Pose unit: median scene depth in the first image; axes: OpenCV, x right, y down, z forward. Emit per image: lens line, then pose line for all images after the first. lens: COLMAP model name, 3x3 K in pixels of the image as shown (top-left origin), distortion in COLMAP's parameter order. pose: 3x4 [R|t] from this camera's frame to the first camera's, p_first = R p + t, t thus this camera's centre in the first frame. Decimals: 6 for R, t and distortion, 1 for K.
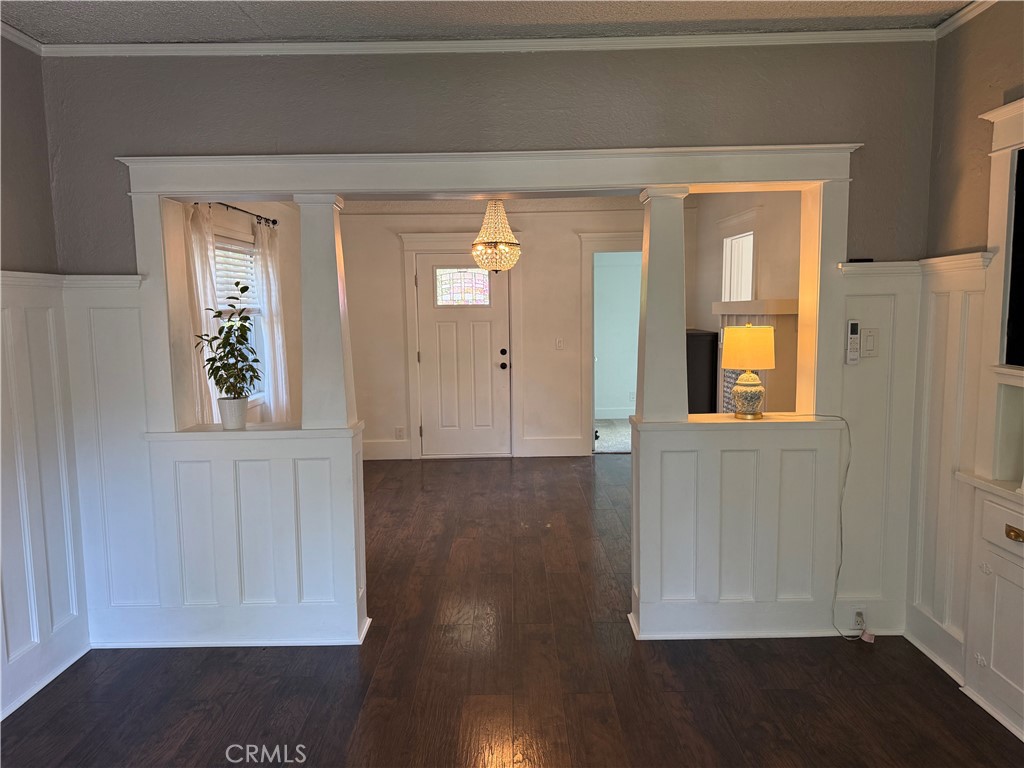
lens RADIAL K [[722.4, 0, 512.8], [0, 722.4, 388.3], [0, 0, 1]] dist [0.088310, -0.119473]
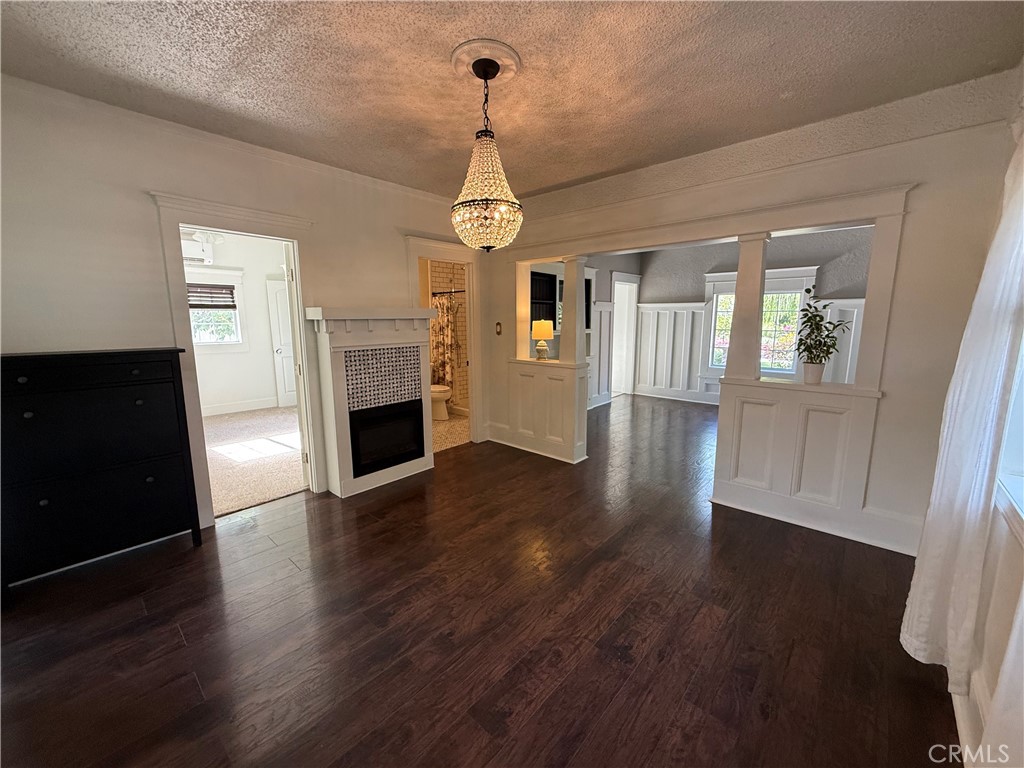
lens RADIAL K [[409.2, 0, 507.9], [0, 409.2, 384.5], [0, 0, 1]] dist [0.000923, 0.000493]
pose [[-0.739216, -0.087958, 0.667700, -0.320312], [0.091722, 0.969048, 0.229201, -0.130234], [-0.667193, 0.230672, -0.708268, 1.348951]]
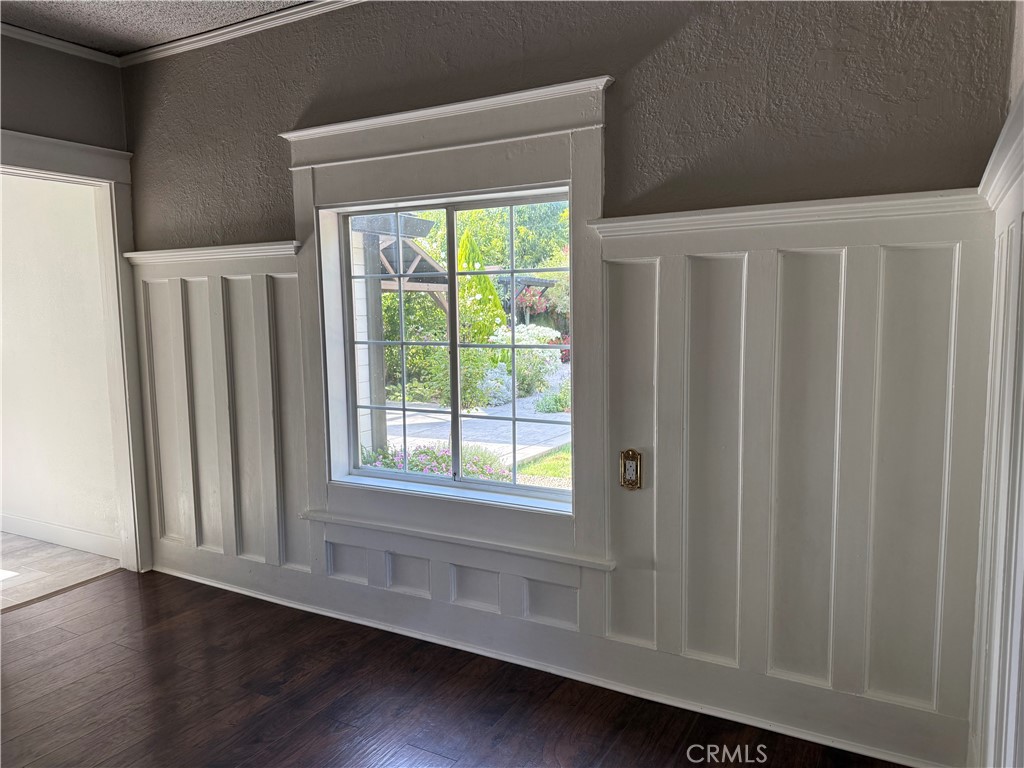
lens RADIAL K [[722.4, 0, 512.8], [0, 722.4, 388.3], [0, 0, 1]] dist [0.088310, -0.119473]
pose [[-0.872084, -0.022836, 0.488824, -0.356795], [0.083788, 0.977191, 0.195132, -0.006935], [-0.482131, 0.211129, -0.850279, 0.379885]]
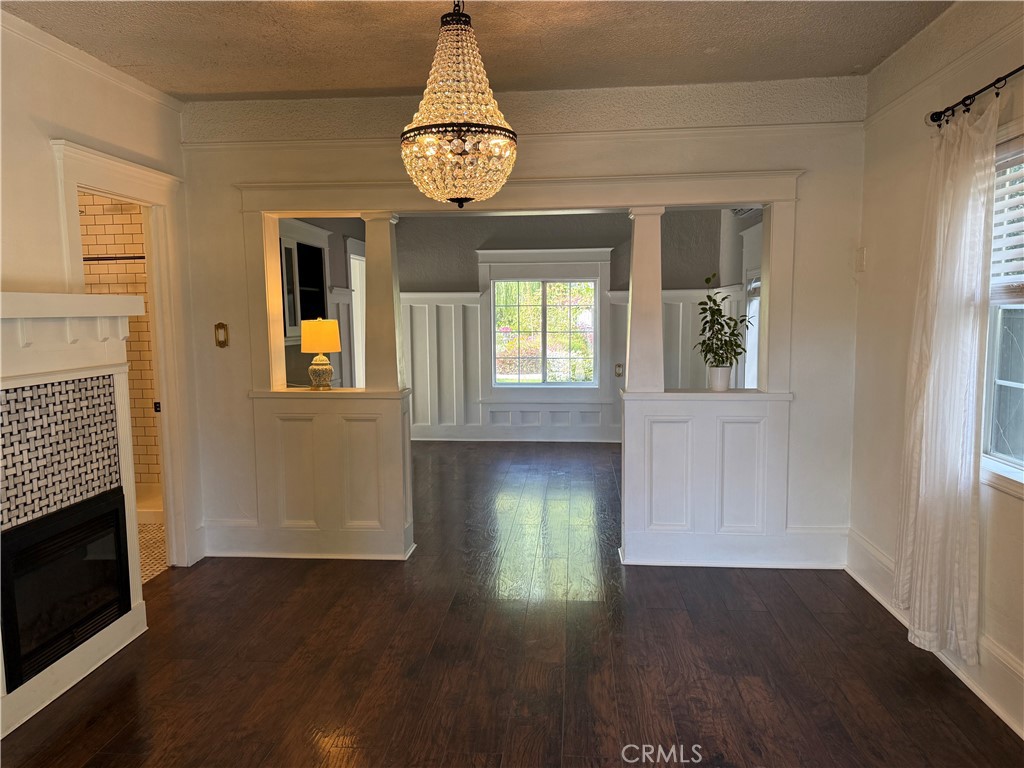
lens RADIAL K [[722.4, 0, 512.8], [0, 722.4, 388.3], [0, 0, 1]] dist [0.088310, -0.119473]
pose [[-0.995710, 0.016788, 0.090989, -0.093286], [0.035773, 0.976778, 0.211248, -0.150865], [-0.085330, 0.213597, -0.973188, 1.497063]]
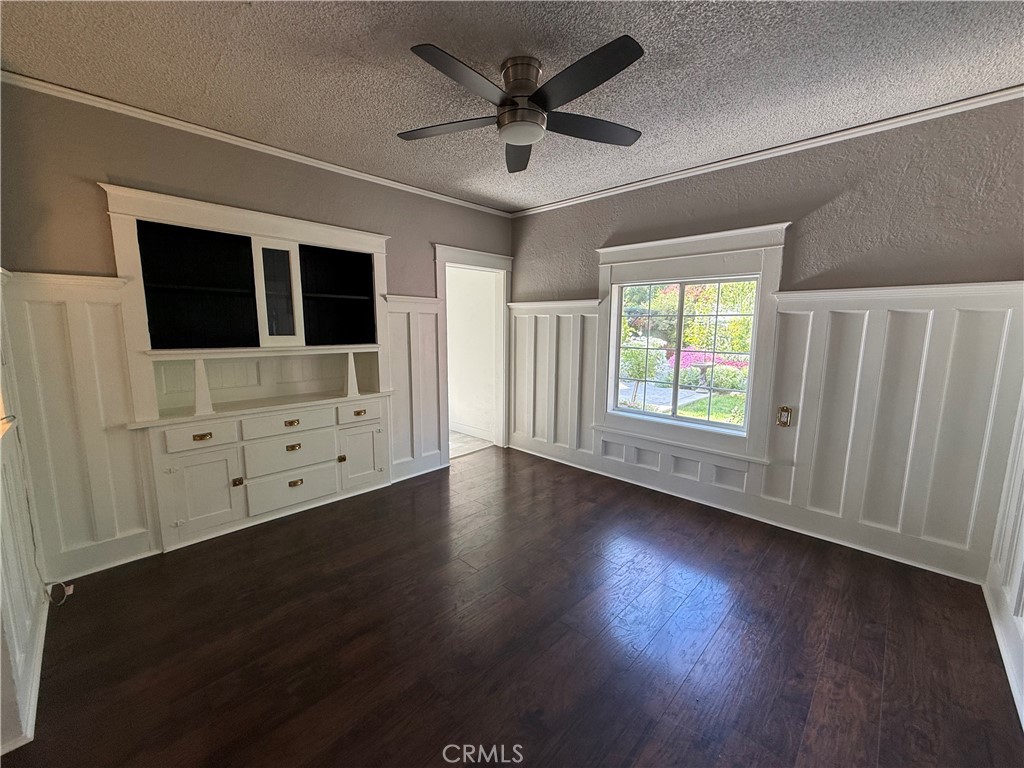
lens RADIAL K [[409.2, 0, 507.9], [0, 409.2, 384.5], [0, 0, 1]] dist [0.000923, 0.000493]
pose [[-0.717618, -0.086300, 0.691069, -0.297597], [0.084134, 0.974283, 0.209033, -0.042910], [-0.691336, 0.208148, -0.691902, 0.580696]]
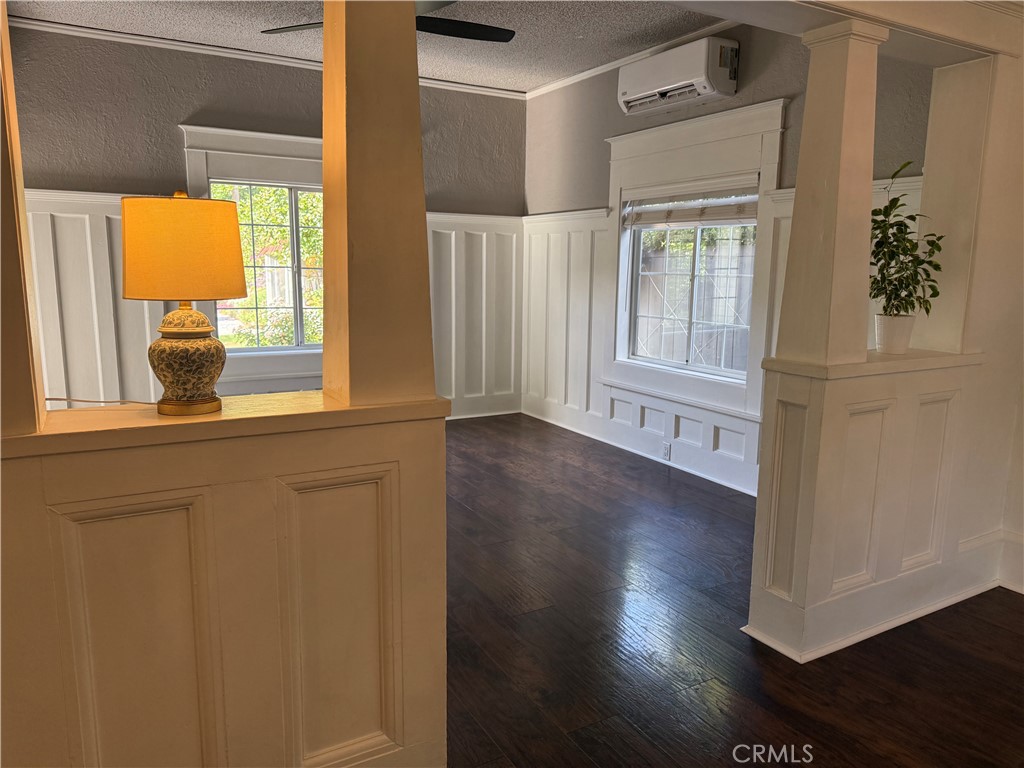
lens RADIAL K [[722.4, 0, 512.8], [0, 722.4, 388.3], [0, 0, 1]] dist [0.088310, -0.119473]
pose [[-0.866262, 0.089750, -0.491463, 0.248381], [-0.055270, 0.960476, 0.272820, -0.068897], [0.496524, 0.263497, -0.827063, 0.972587]]
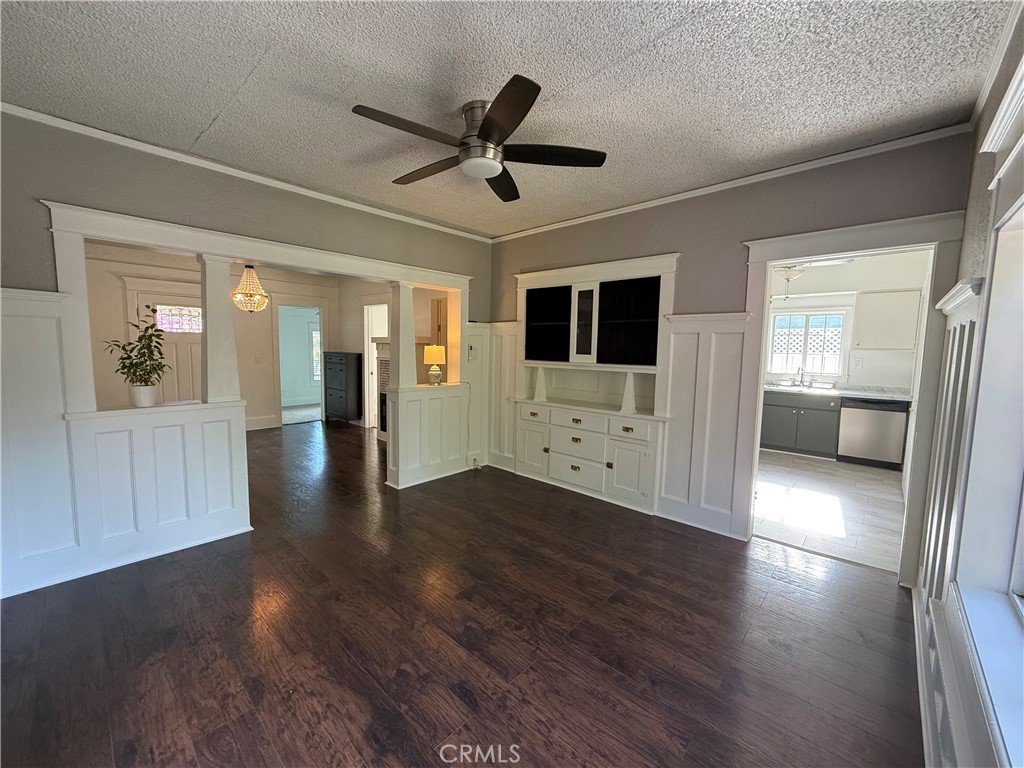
lens RADIAL K [[409.2, 0, 507.9], [0, 409.2, 384.5], [0, 0, 1]] dist [0.000923, 0.000493]
pose [[0.684207, -0.040122, 0.728184, -0.316658], [0.054296, 0.998517, 0.004000, 0.031247], [-0.727264, 0.036800, 0.685371, -0.048657]]
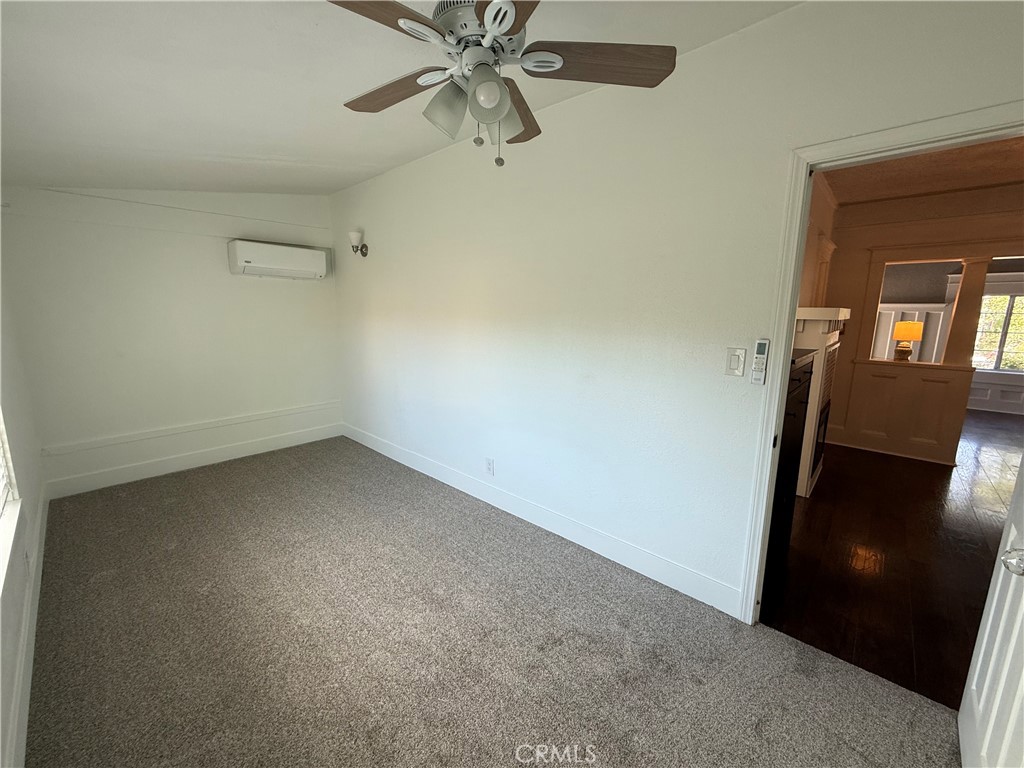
lens RADIAL K [[409.2, 0, 507.9], [0, 409.2, 384.5], [0, 0, 1]] dist [0.000923, 0.000493]
pose [[-0.730828, -0.108293, 0.673917, 0.235096], [0.079638, 0.967062, 0.241762, -0.203698], [-0.677900, 0.230355, -0.698131, 1.857385]]
